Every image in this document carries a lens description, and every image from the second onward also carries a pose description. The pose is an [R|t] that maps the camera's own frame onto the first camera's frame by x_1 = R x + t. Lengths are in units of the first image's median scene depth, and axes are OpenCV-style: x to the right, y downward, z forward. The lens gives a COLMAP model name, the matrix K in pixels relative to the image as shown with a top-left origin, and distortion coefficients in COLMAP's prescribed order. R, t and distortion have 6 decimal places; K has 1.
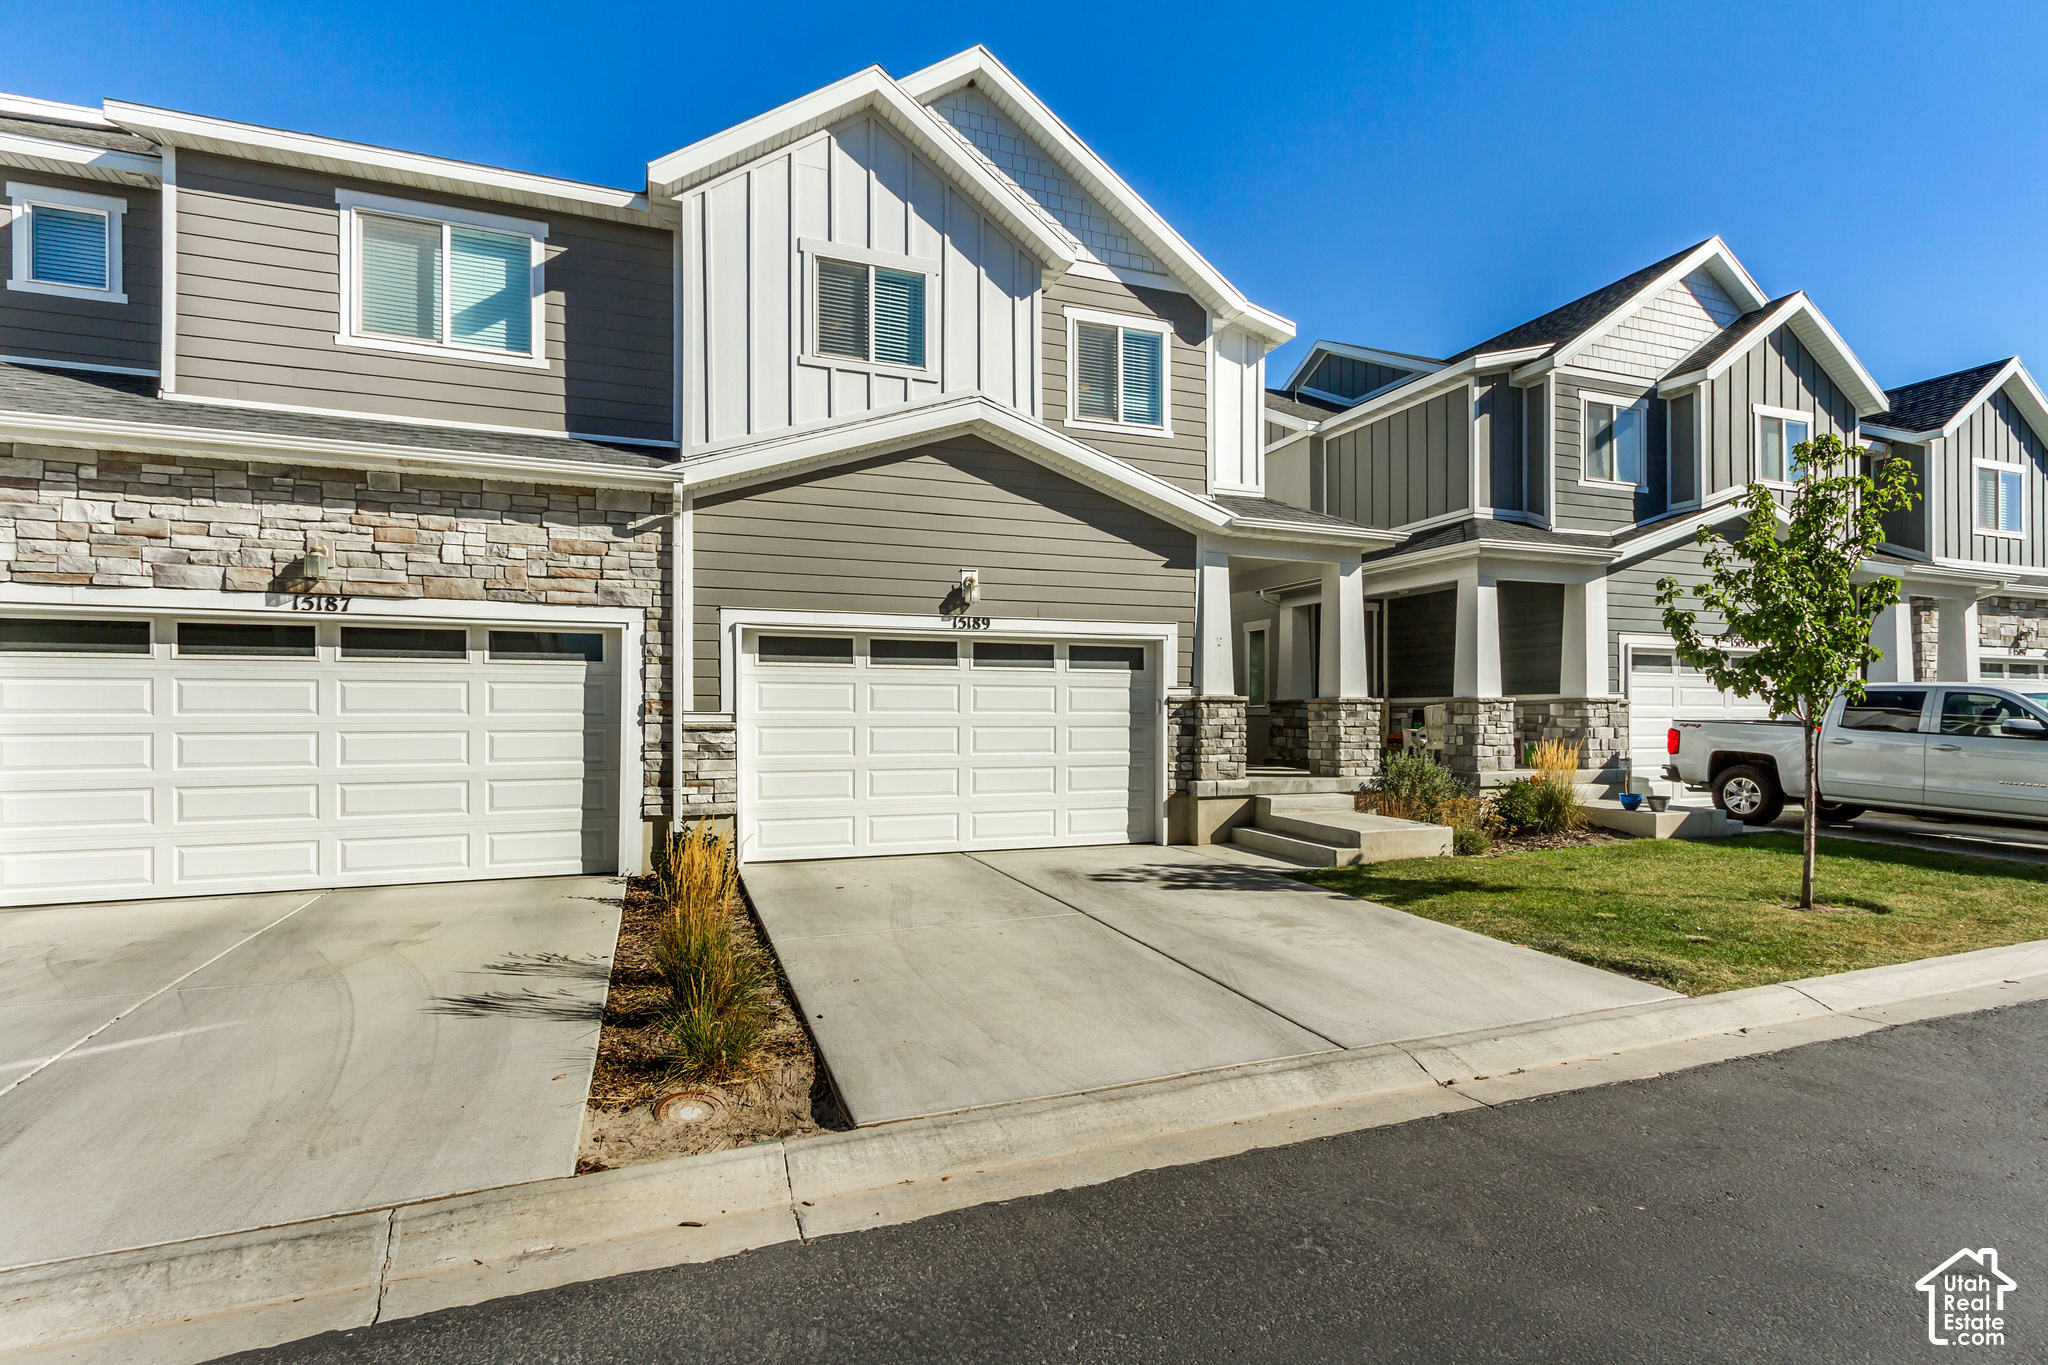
lens RADIAL K [[950.8, 0, 1003.5], [0, 950.8, 683.8], [0, 0, 1]] dist [0.003725, -0.000038]
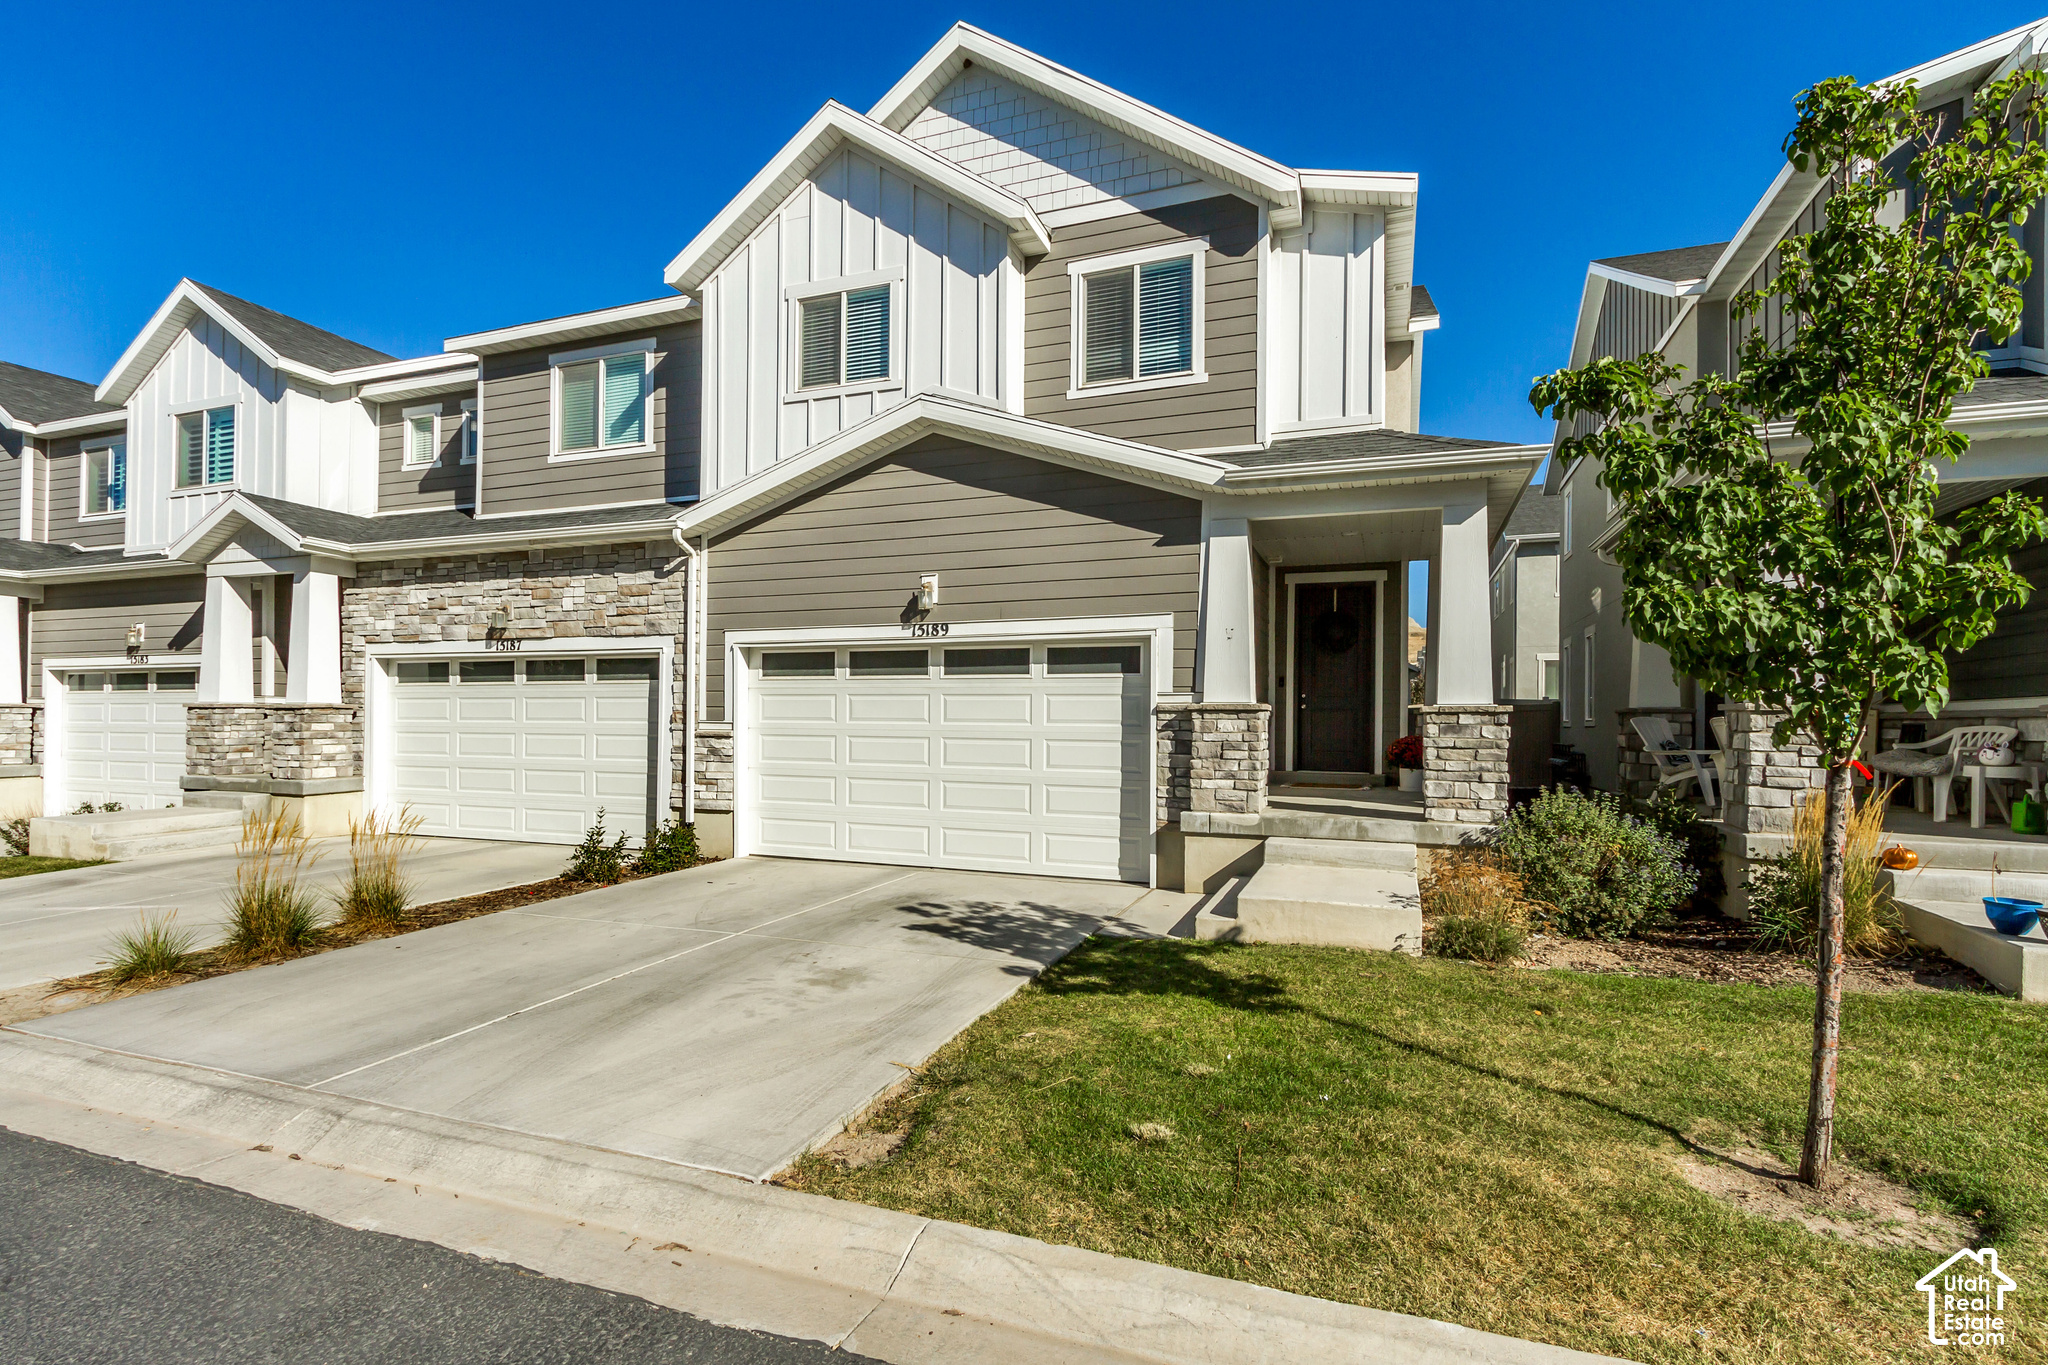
lens RADIAL K [[944.6, 0, 1024.2], [0, 944.6, 694.0], [0, 0, 1]] dist [0.004100, 0.000414]
pose [[0.752523, -0.014296, -0.658411, 0.676479], [0.013528, 0.999889, -0.006250, 0.008175], [0.658427, -0.004204, 0.752633, 0.348941]]
